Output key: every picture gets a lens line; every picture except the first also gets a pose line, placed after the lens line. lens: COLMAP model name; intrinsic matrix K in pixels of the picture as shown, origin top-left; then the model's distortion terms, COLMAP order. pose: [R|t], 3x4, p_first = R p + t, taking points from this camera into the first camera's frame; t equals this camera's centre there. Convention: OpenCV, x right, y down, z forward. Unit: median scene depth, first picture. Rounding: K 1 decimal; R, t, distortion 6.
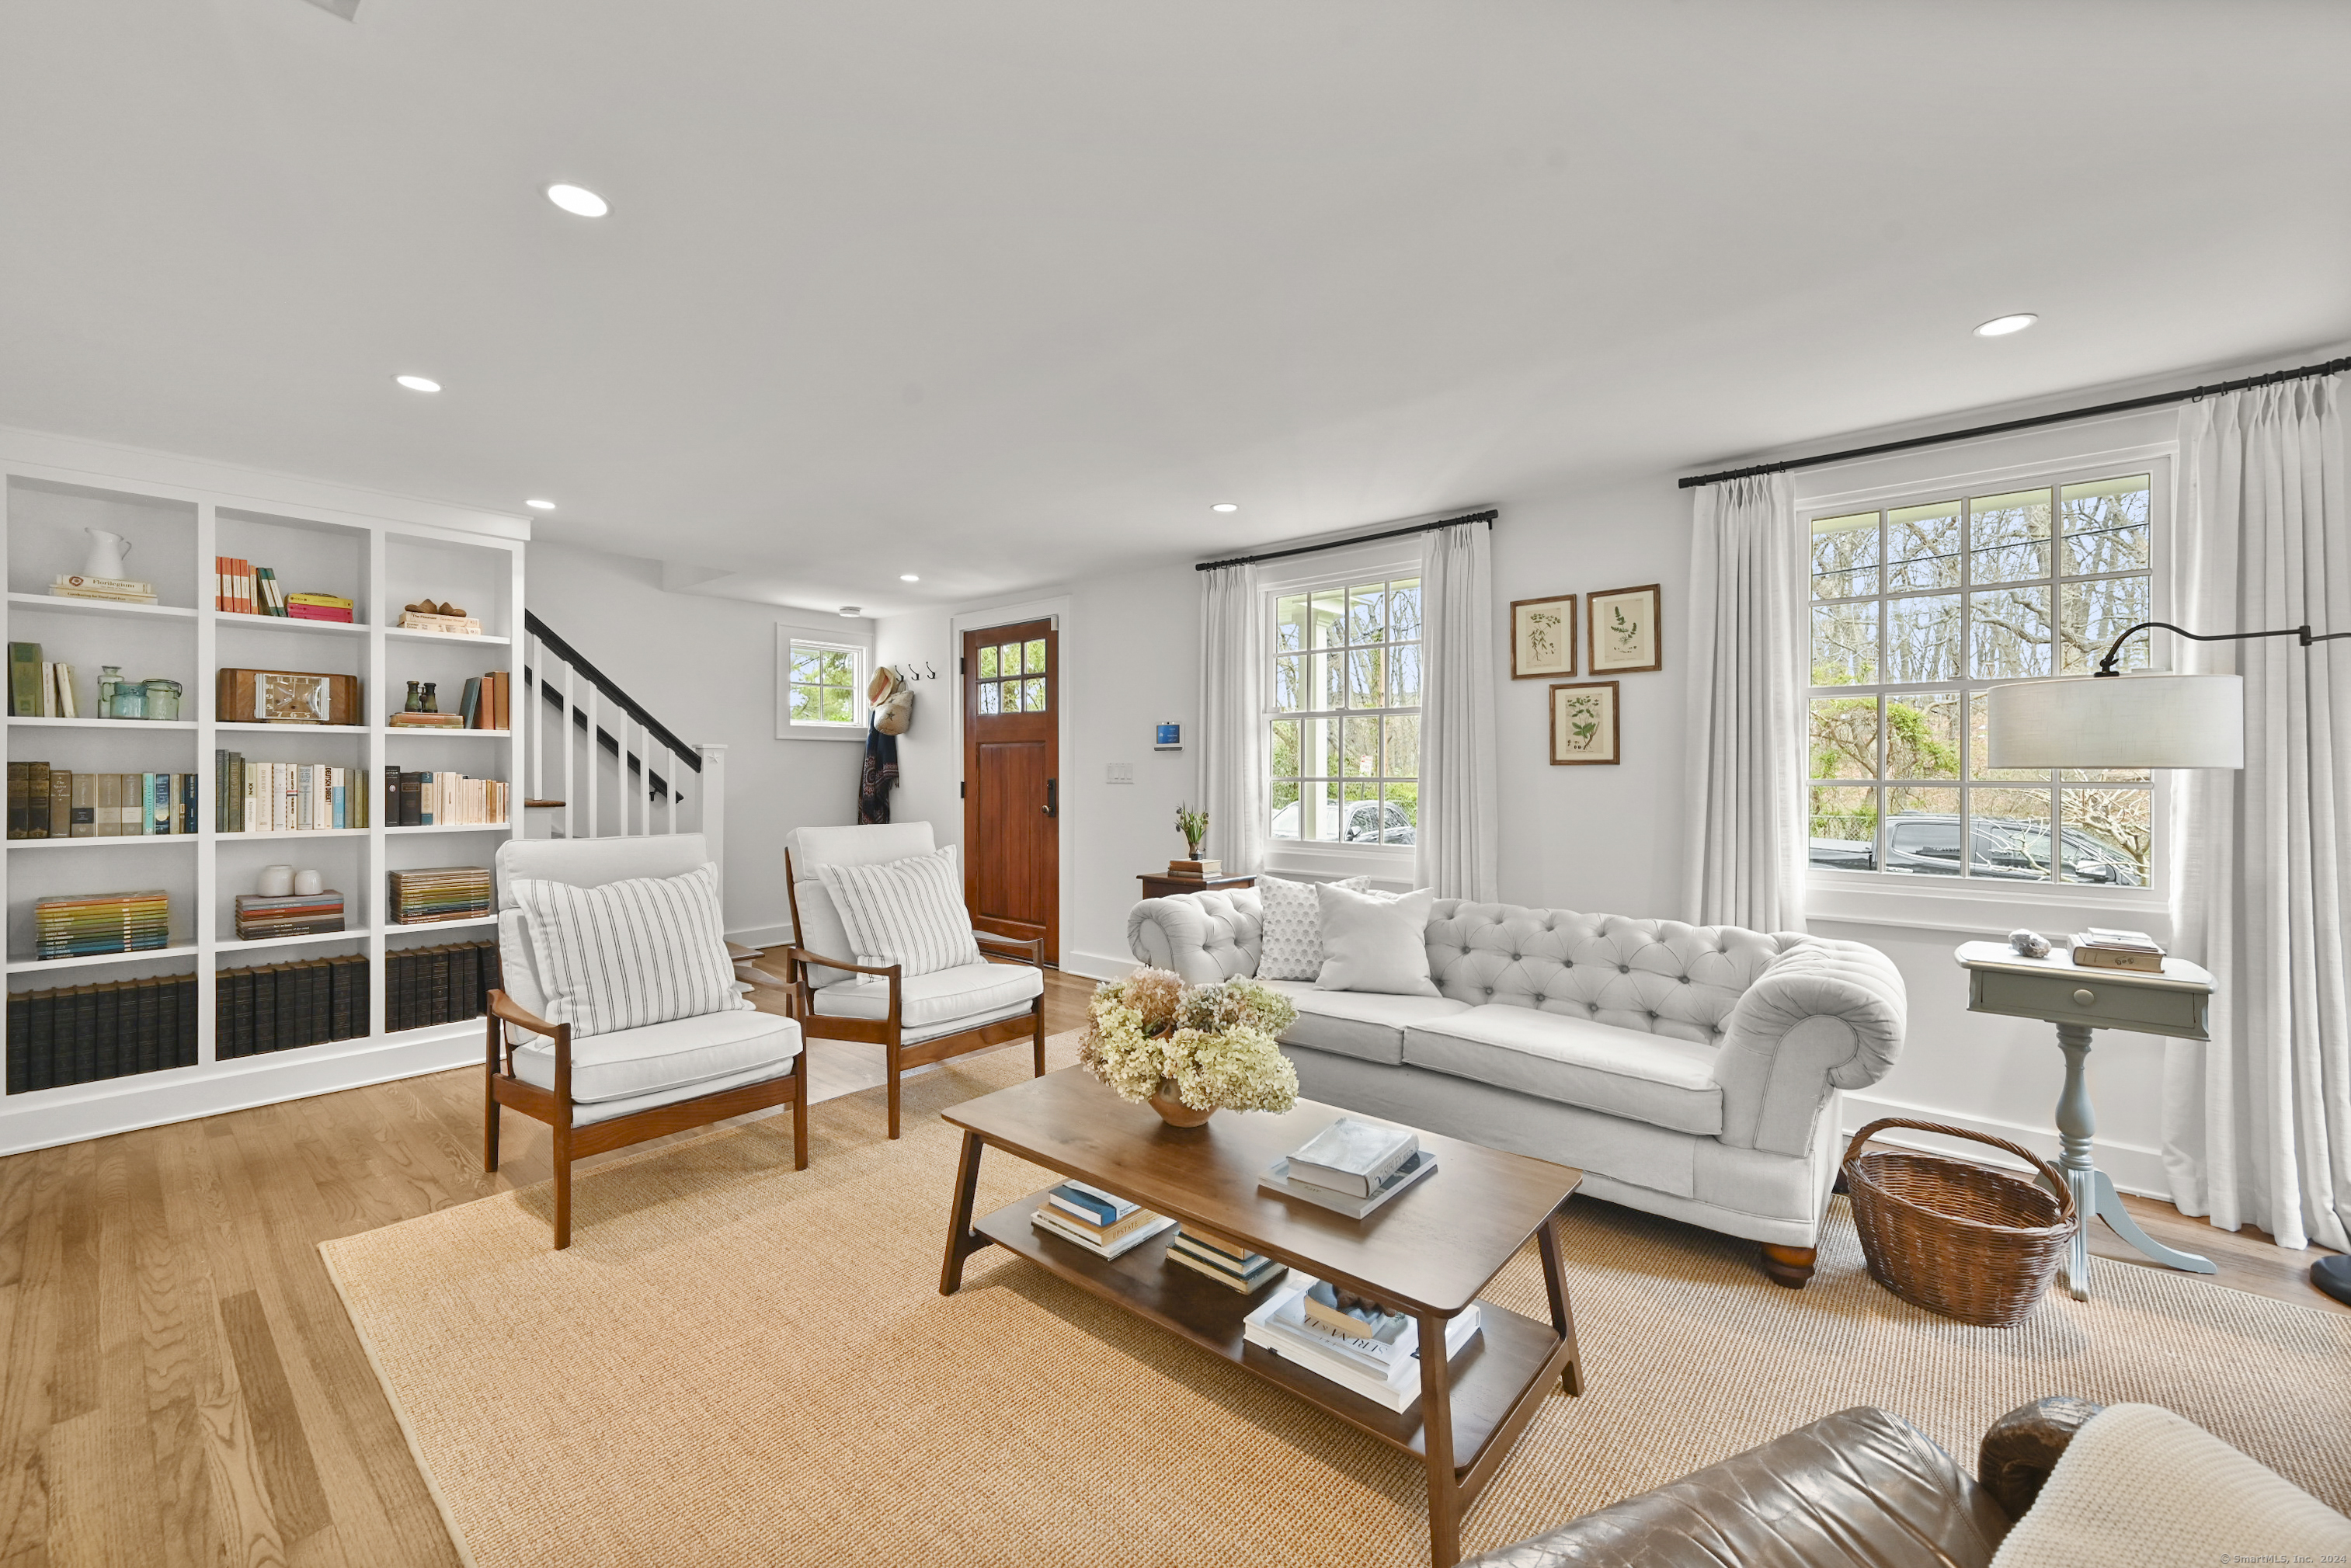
lens RADIAL K [[938.4, 0, 1169.2], [0, 938.4, 775.3], [0, 0, 1]] dist [-0.000742, 0.000089]
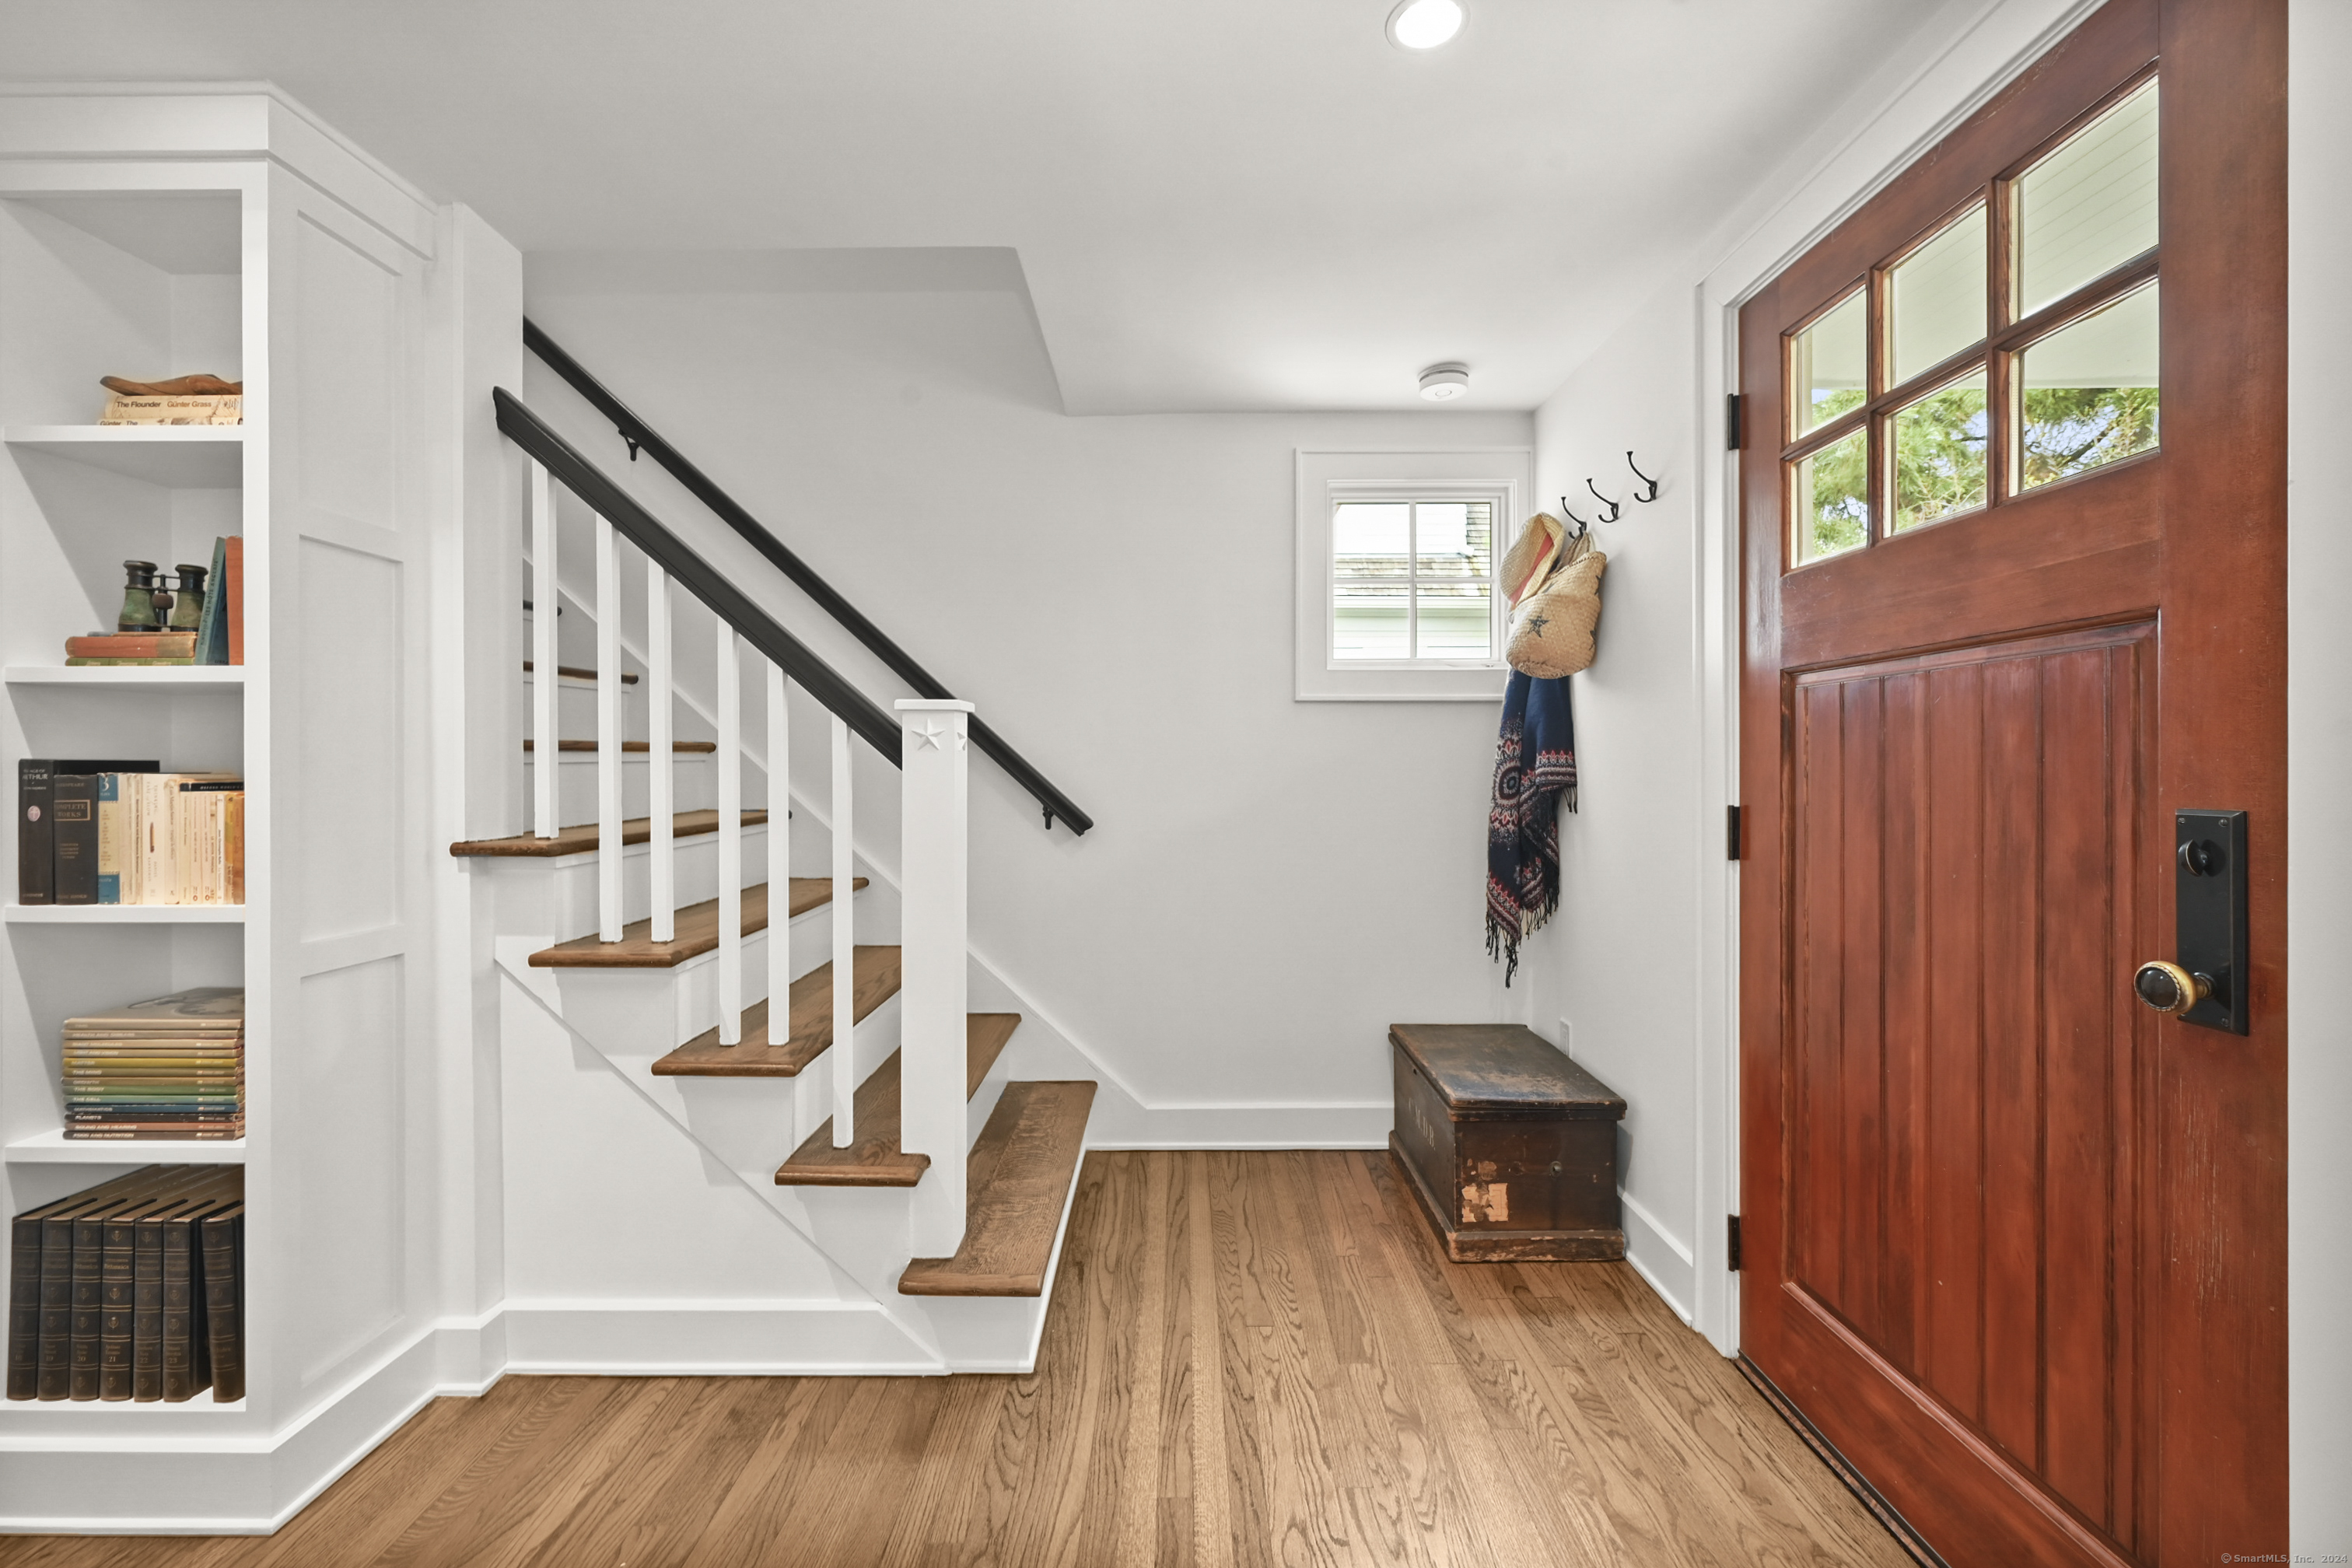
lens RADIAL K [[938.8, 0, 1176.0], [0, 938.8, 774.3], [0, 0, 1]] dist [-0.000742, 0.000089]
pose [[0.649927, 0.000607, -0.759997, -0.109148], [-0.002027, 0.999998, -0.000935, -0.002456], [0.759994, 0.002148, 0.649926, 0.678288]]
